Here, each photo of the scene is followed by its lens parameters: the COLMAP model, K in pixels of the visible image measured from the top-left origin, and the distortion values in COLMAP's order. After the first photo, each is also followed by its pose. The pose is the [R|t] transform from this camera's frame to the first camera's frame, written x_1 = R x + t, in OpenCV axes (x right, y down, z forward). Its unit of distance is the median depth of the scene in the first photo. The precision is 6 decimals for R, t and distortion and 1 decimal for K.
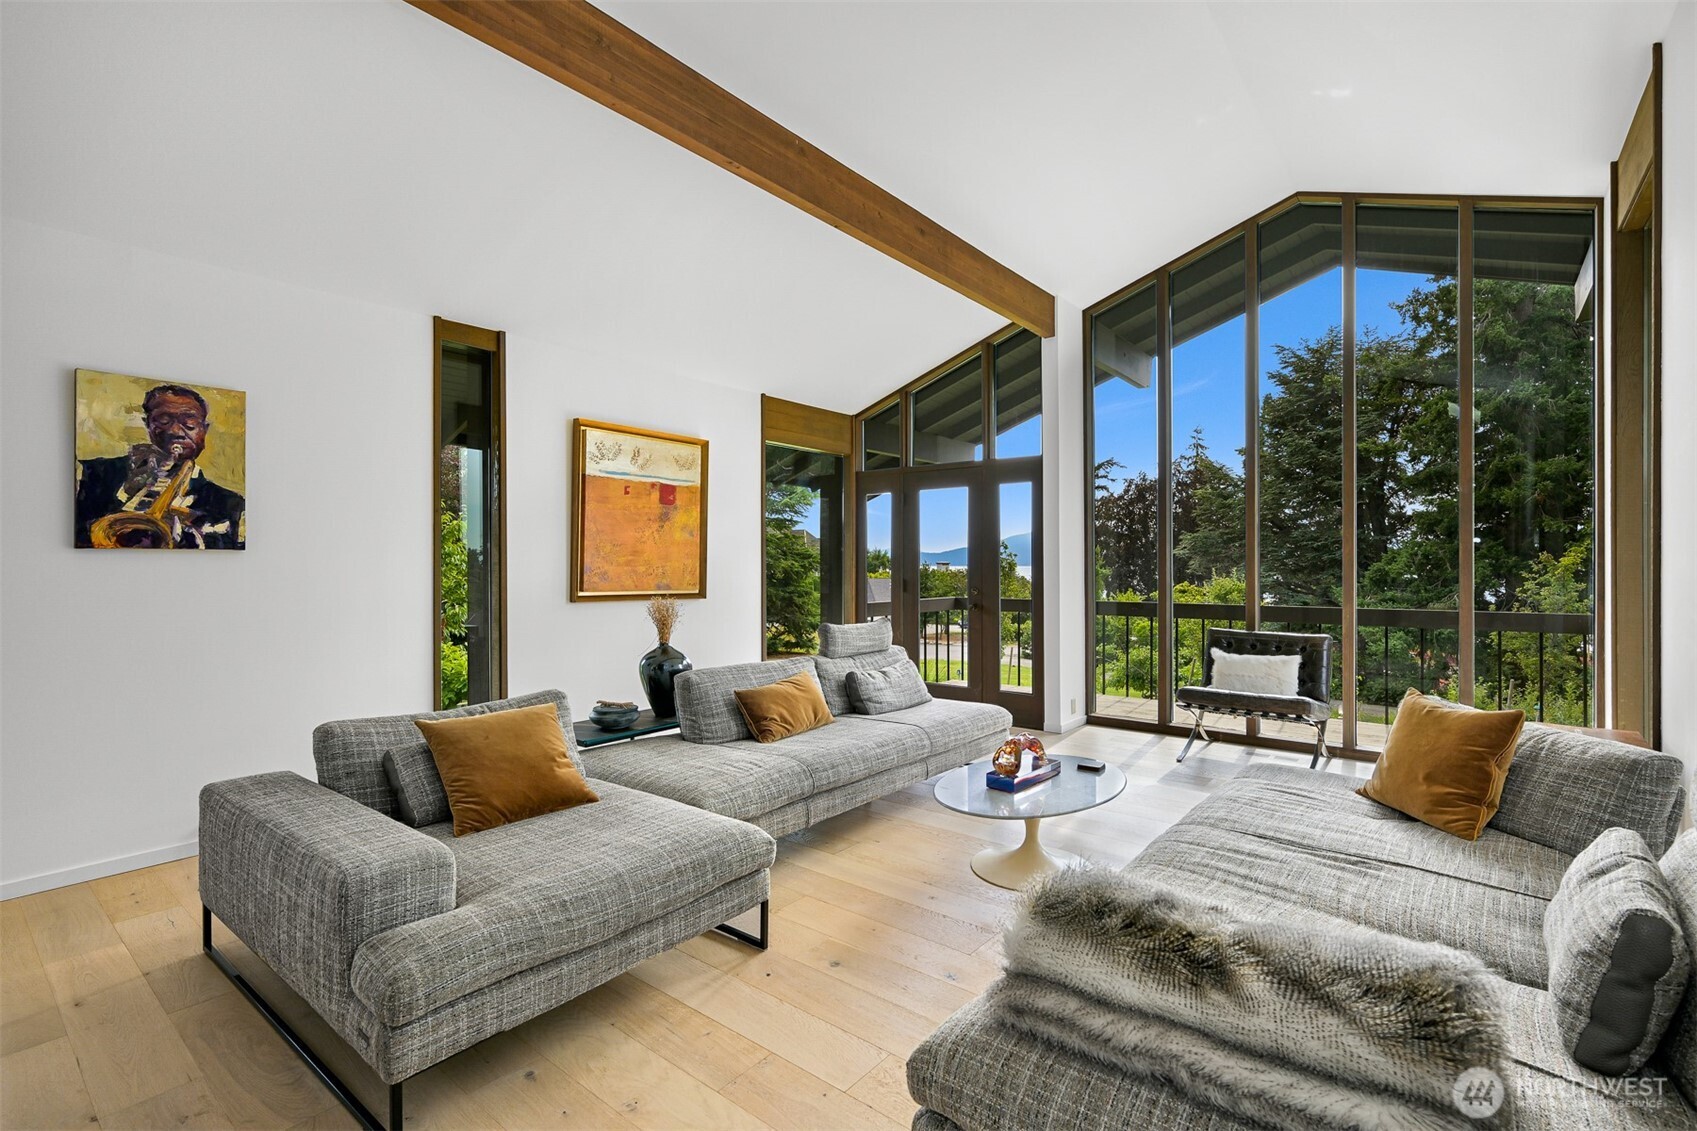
lens RADIAL K [[762.8, 0, 850.4], [0, 762.8, 563.5], [0, 0, 1]] dist [-0.001675, 0.000529]
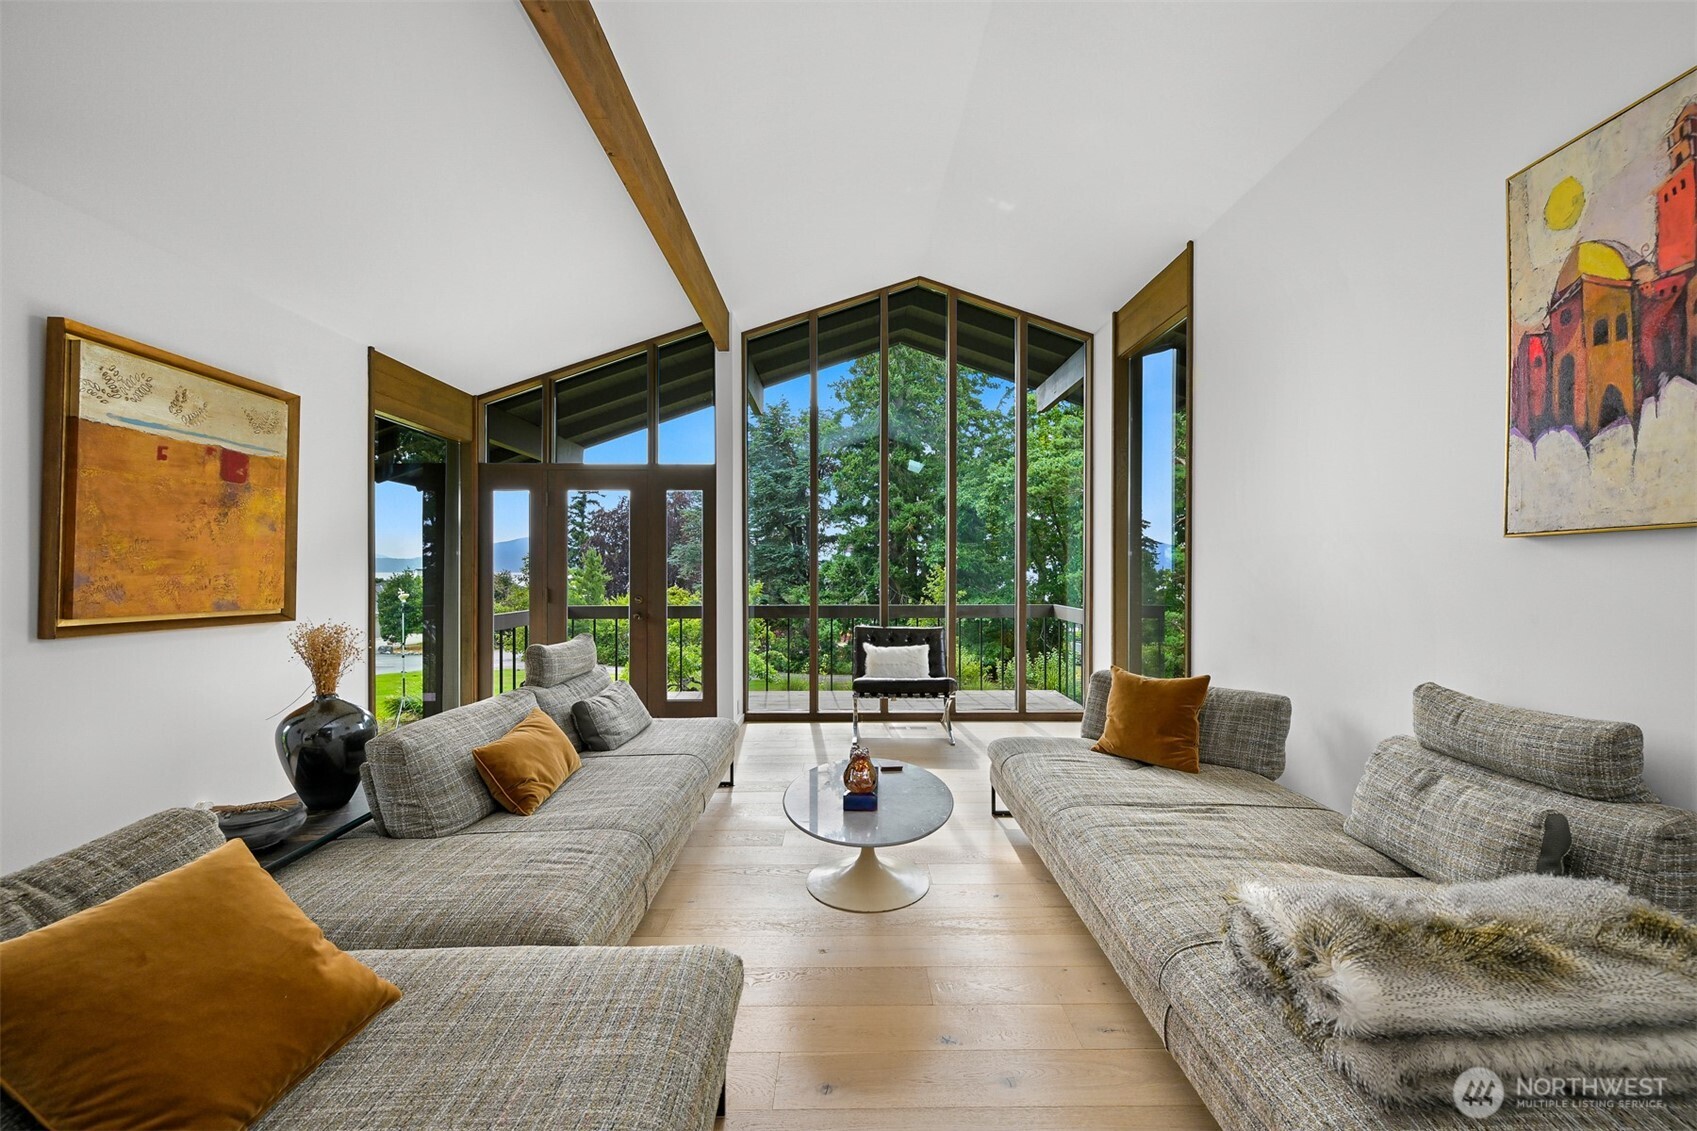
lens RADIAL K [[671.3, 0, 850.8], [0, 671.3, 570.4], [0, 0, 1]] dist [-0.002922, 0.000852]
pose [[0.771313, 0.001512, 0.636454, -0.230597], [-0.001701, 0.999999, -0.000313, -0.001187], [-0.636453, -0.000841, 0.771315, 0.242616]]
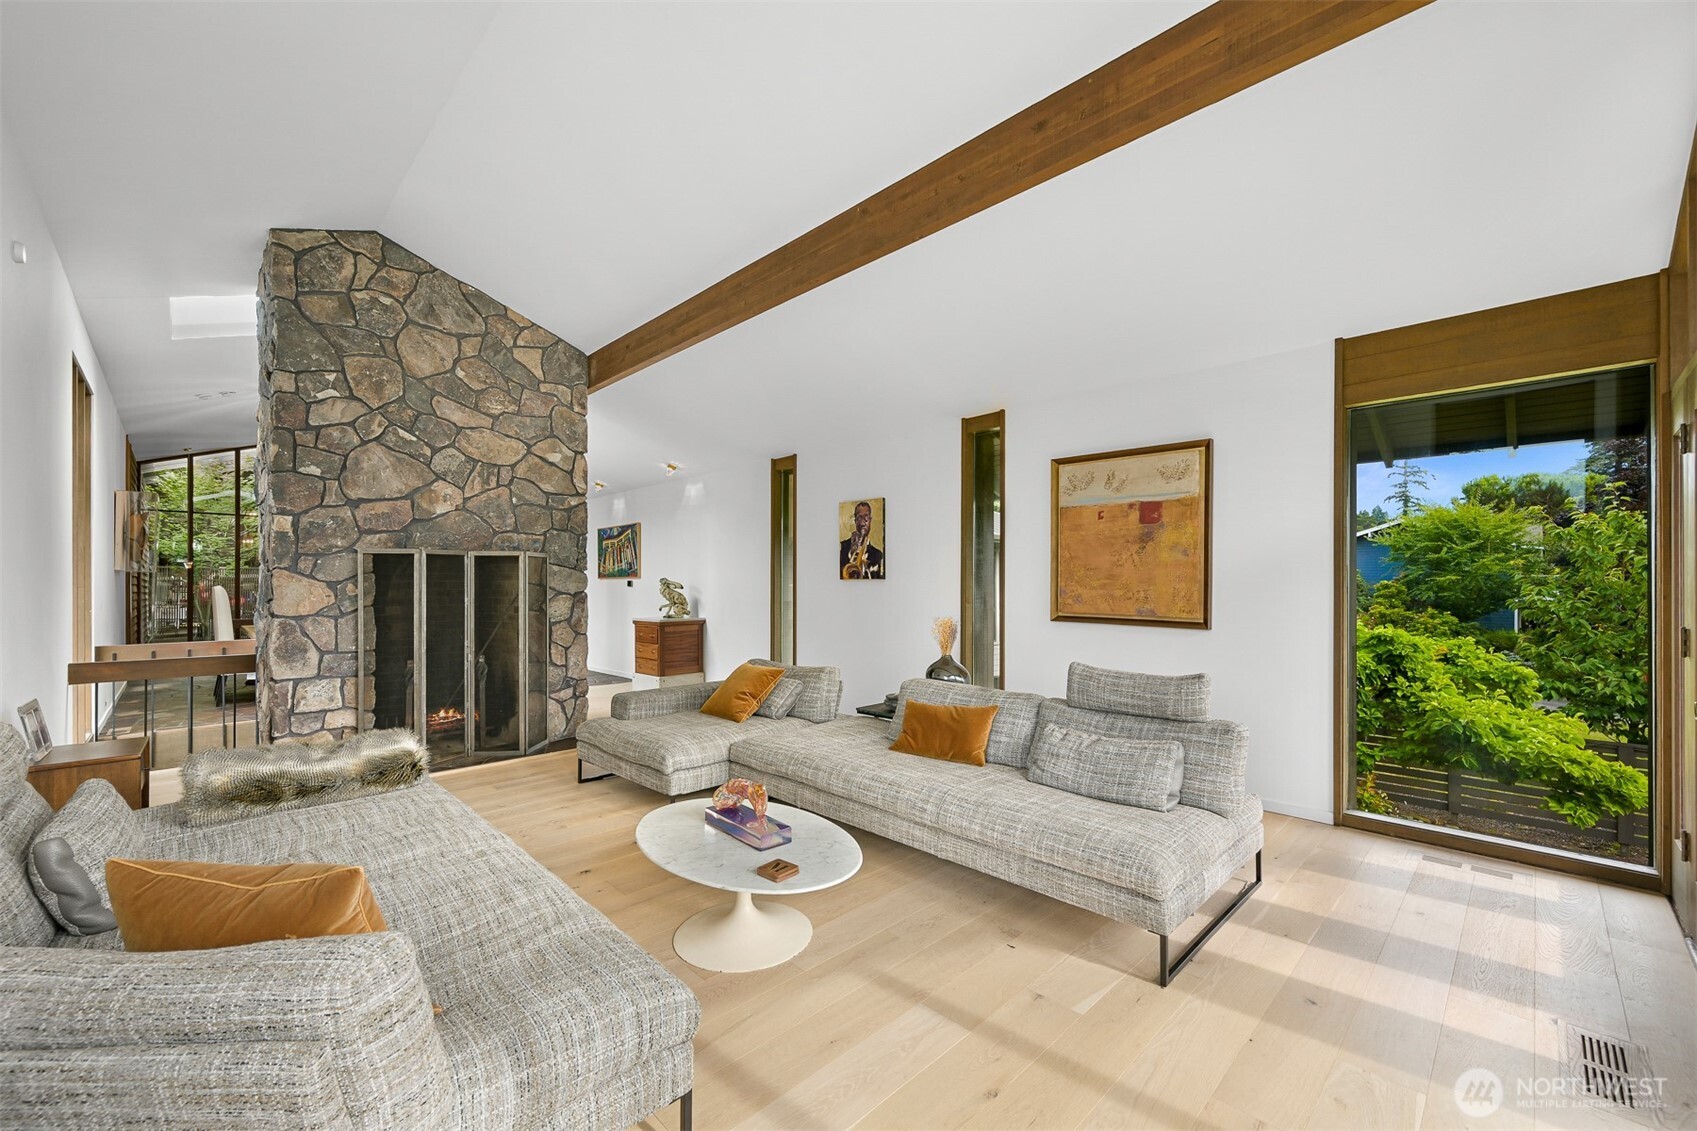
lens RADIAL K [[671.3, 0, 865.7], [0, 671.3, 578.0], [0, 0, 1]] dist [-0.002922, 0.000852]
pose [[-0.089345, -0.008864, -0.995961, 0.700799], [-0.001014, 0.999961, -0.008809, -0.004574], [0.996000, 0.000223, -0.089351, 0.854141]]
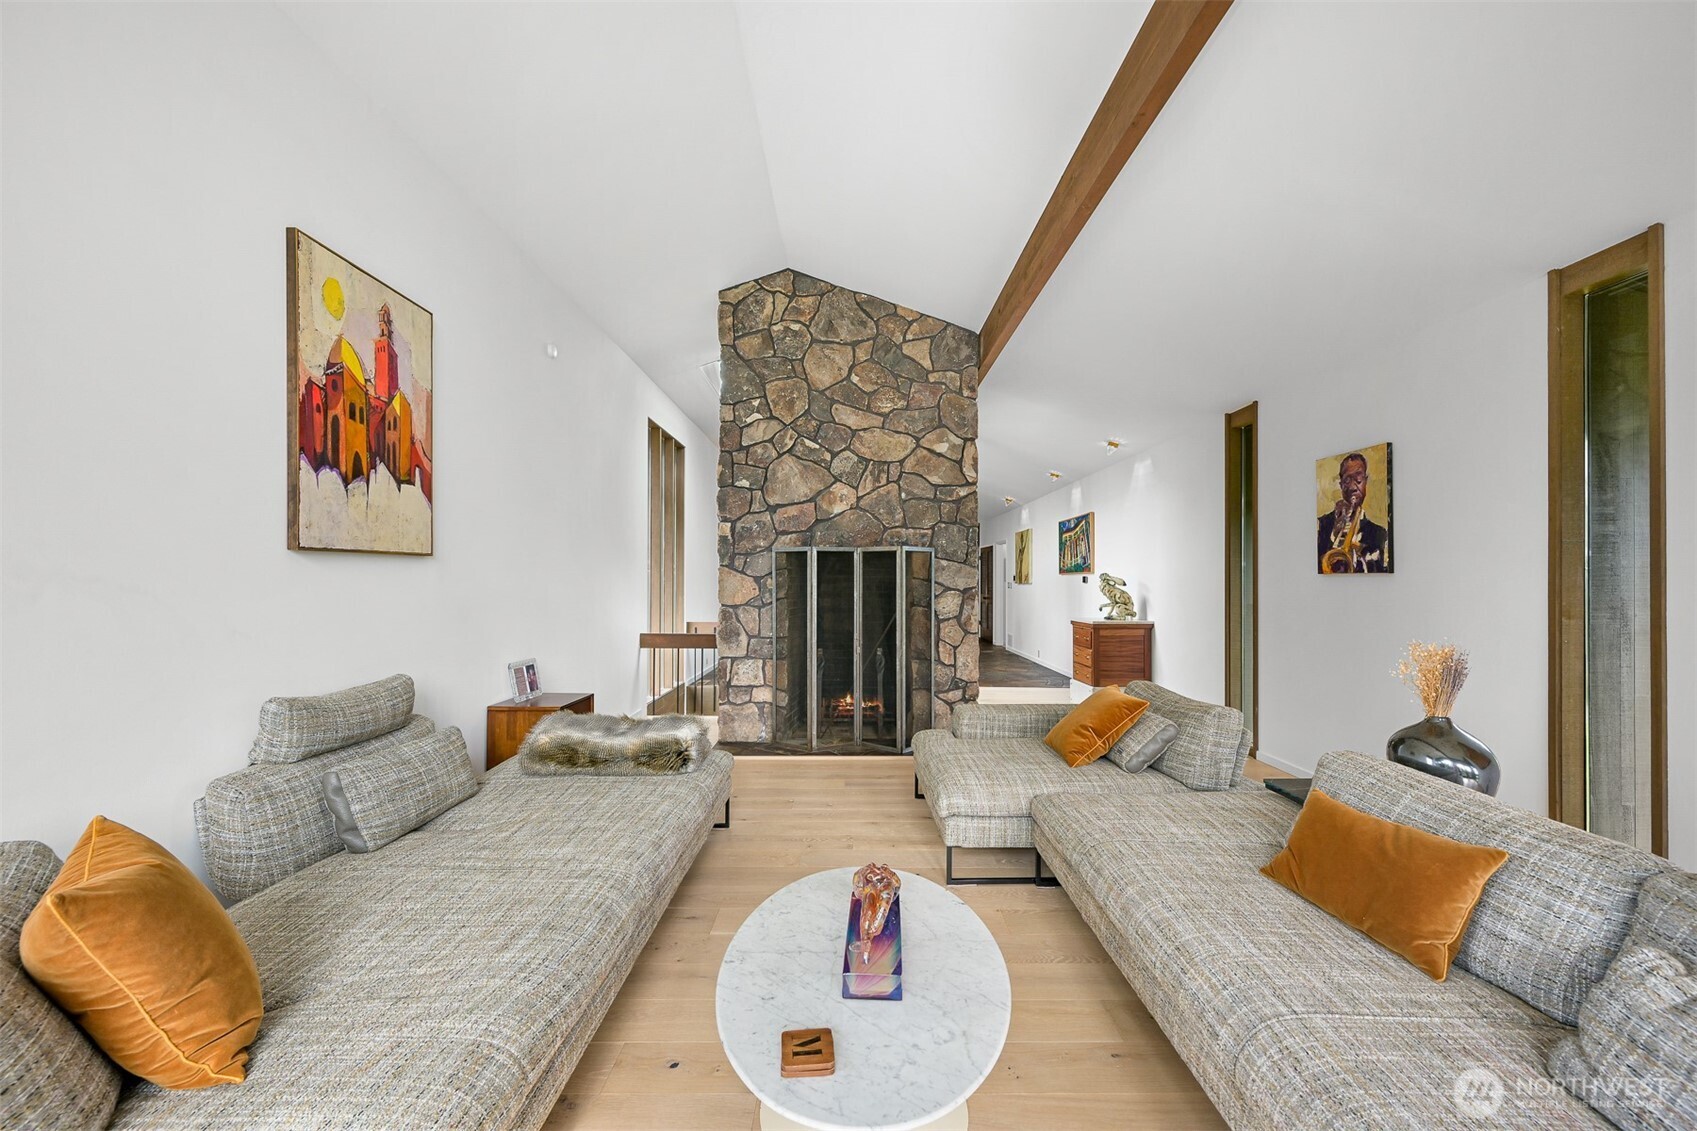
lens RADIAL K [[671.3, 0, 858.3], [0, 671.3, 571.8], [0, 0, 1]] dist [-0.002922, 0.000852]
pose [[-0.765822, -0.009896, -0.642977, 0.409013], [-0.004035, 0.999936, -0.010584, -0.004056], [0.643040, -0.005511, -0.765813, 0.981070]]
